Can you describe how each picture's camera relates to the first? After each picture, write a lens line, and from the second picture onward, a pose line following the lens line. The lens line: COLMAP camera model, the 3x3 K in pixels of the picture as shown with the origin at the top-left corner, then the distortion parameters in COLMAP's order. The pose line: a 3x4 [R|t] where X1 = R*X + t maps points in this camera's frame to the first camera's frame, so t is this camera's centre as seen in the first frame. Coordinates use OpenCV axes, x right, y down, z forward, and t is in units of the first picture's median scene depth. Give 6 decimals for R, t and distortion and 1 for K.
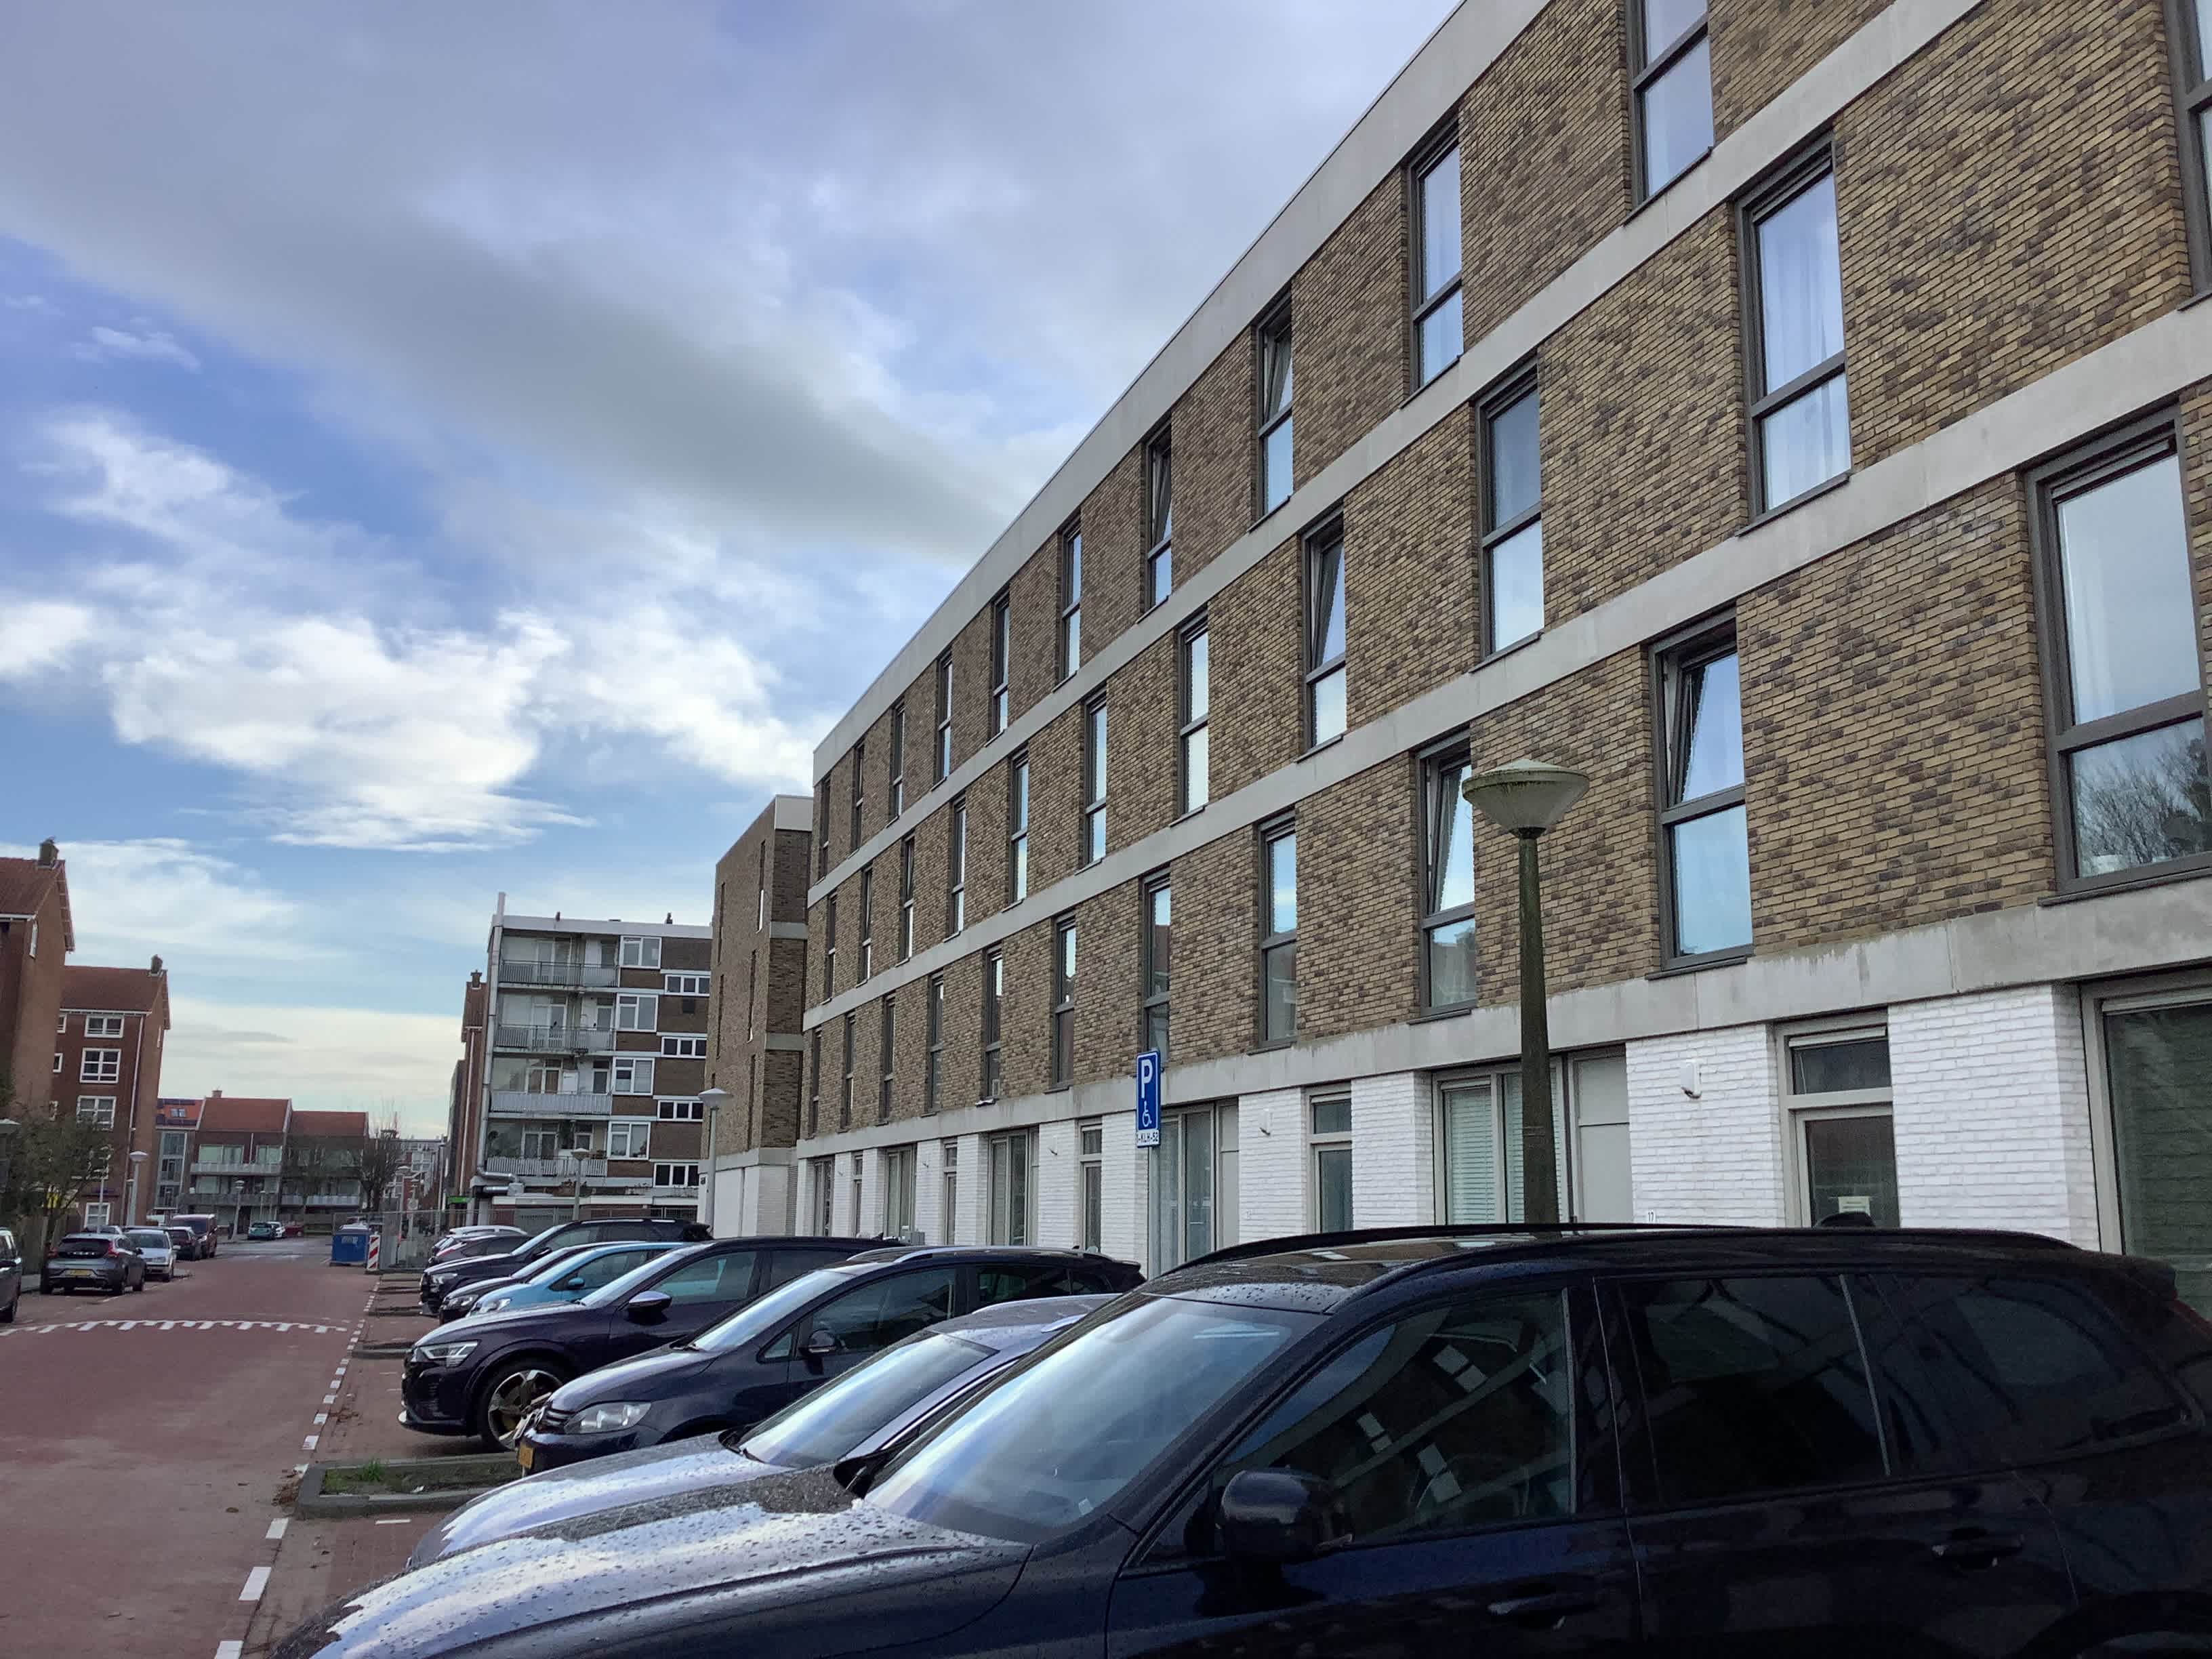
lens RADIAL K [[2054.0, 0, 1106.0], [0, 2054.0, 829.5], [0, 0, 1]] dist [0.108772, -0.203349]
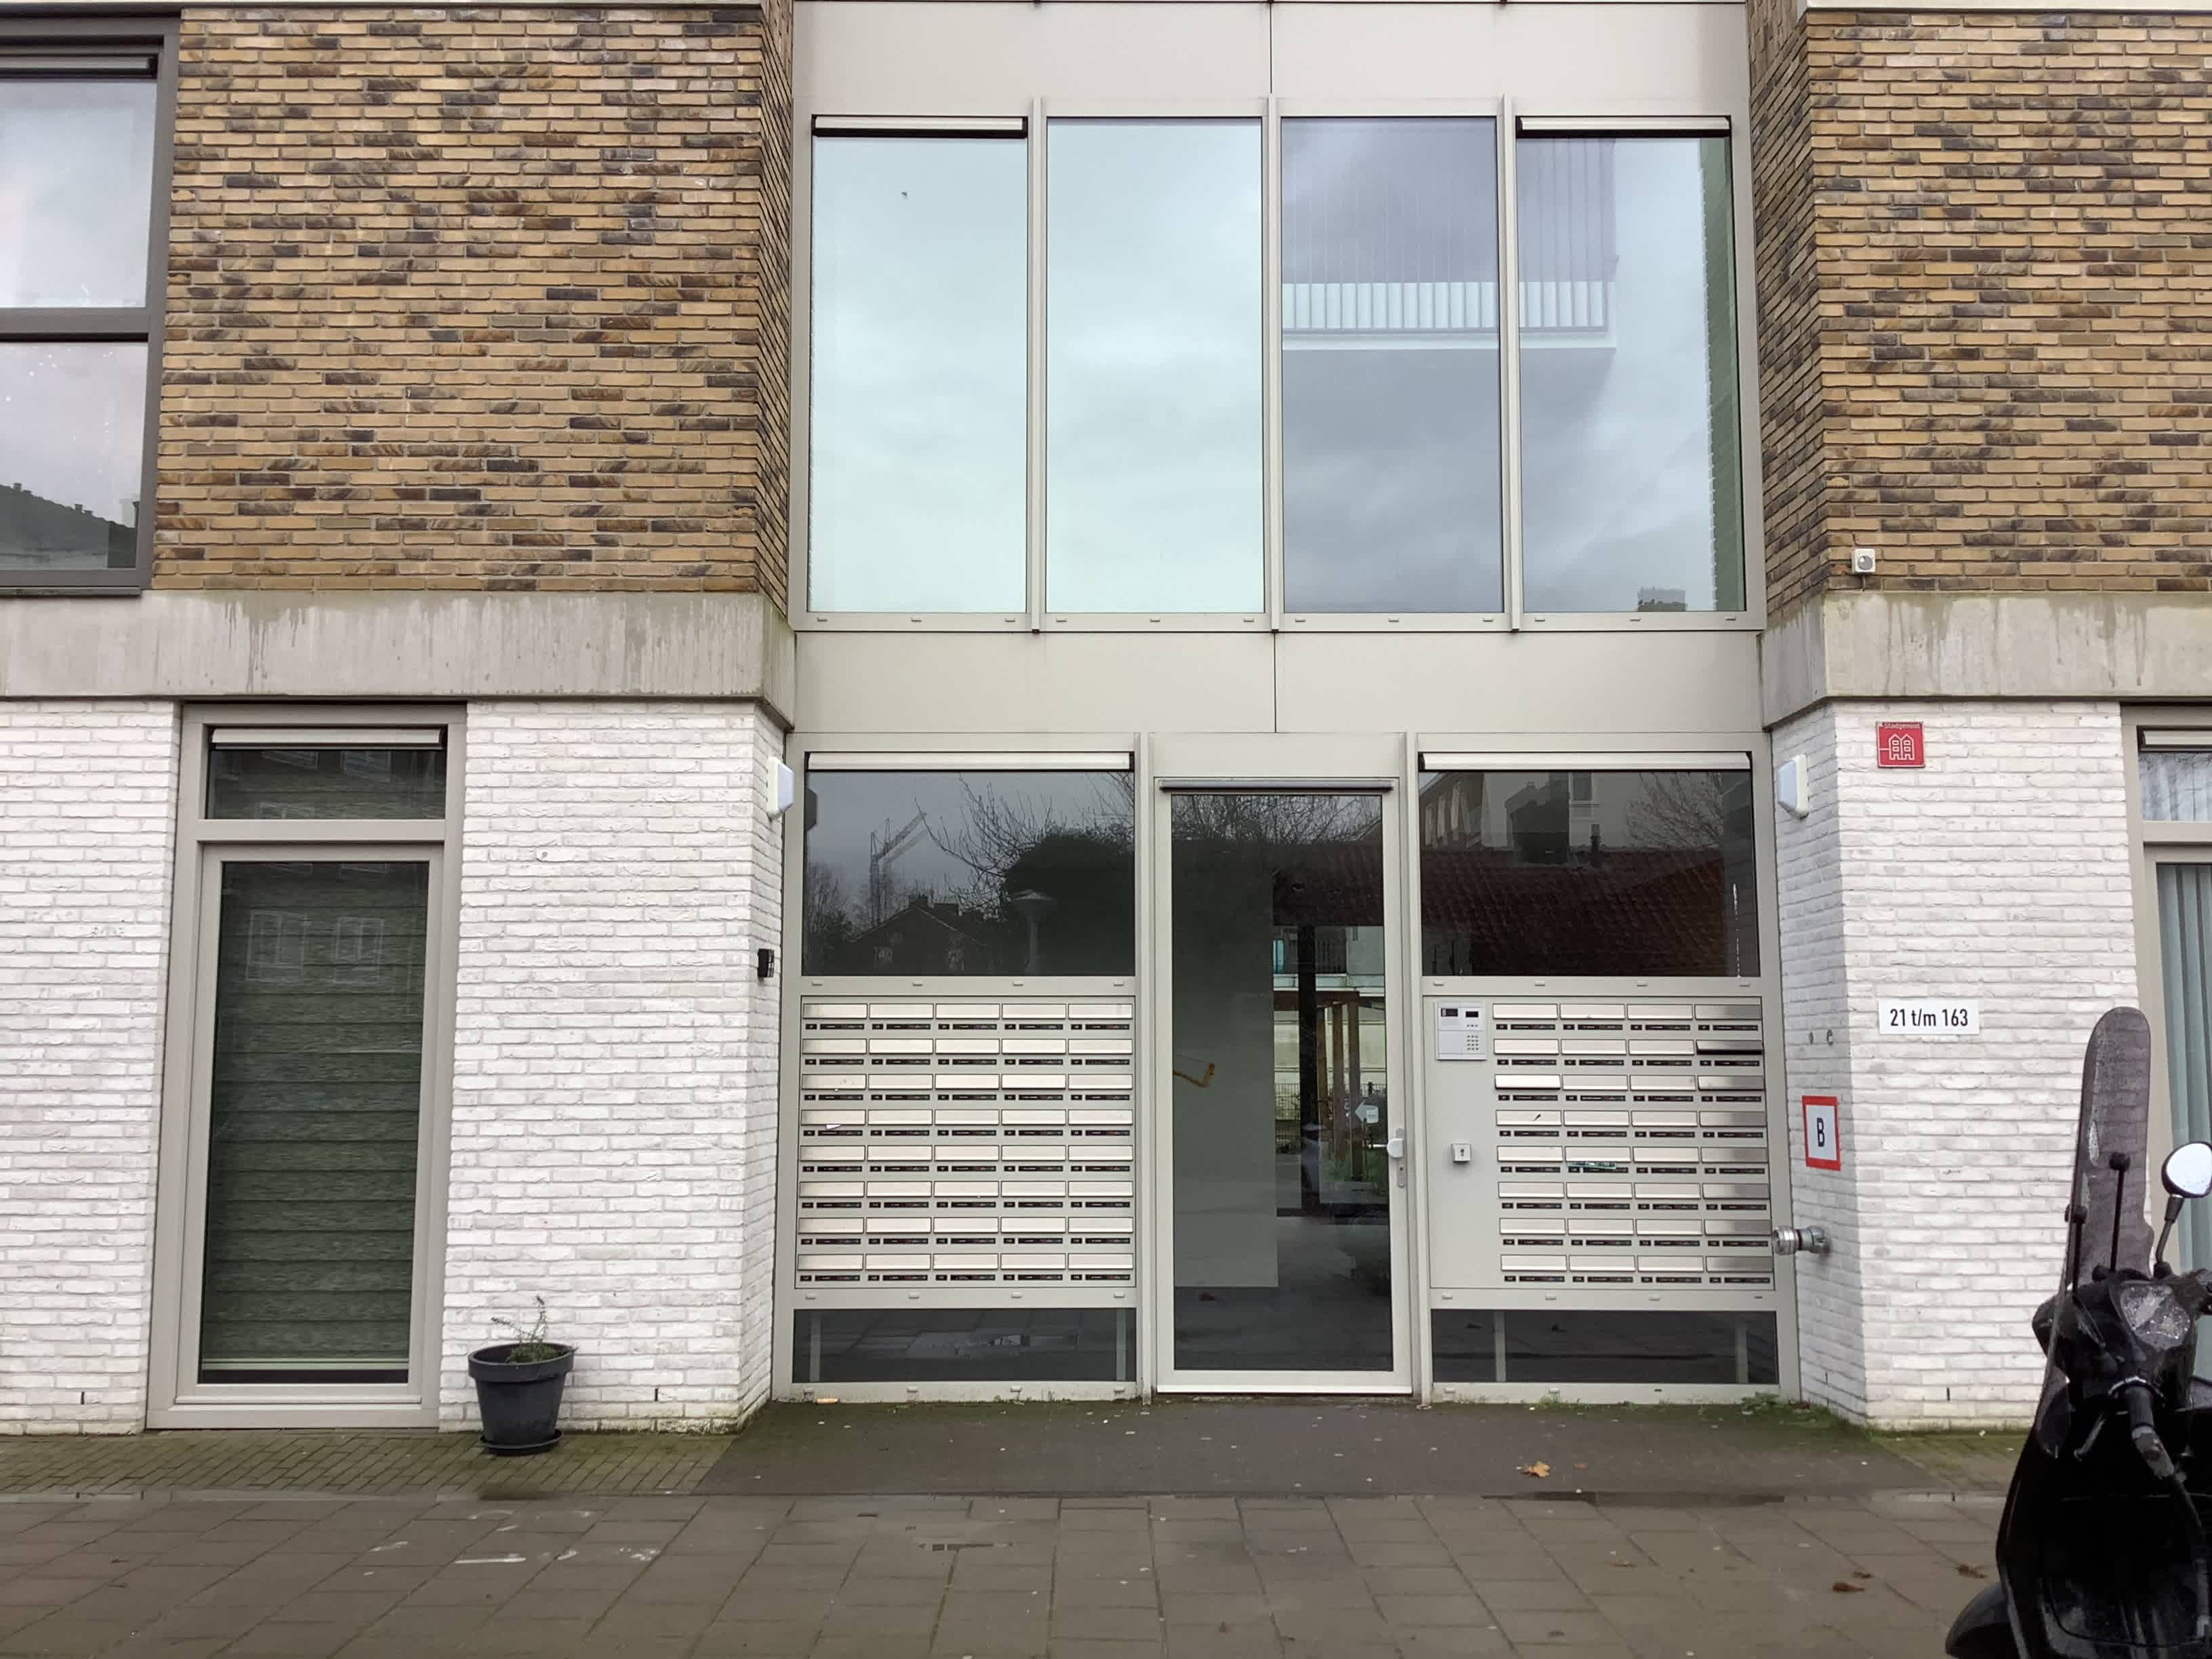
lens RADIAL K [[2054.0, 0, 1106.0], [0, 2054.0, 829.5], [0, 0, 1]] dist [0.108772, -0.203349]
pose [[0.309601, 0.081491, 0.947368, -0.346861], [-0.174196, 0.984320, -0.027742, 0.194621], [-0.934774, -0.156439, 0.318942, 1.049004]]
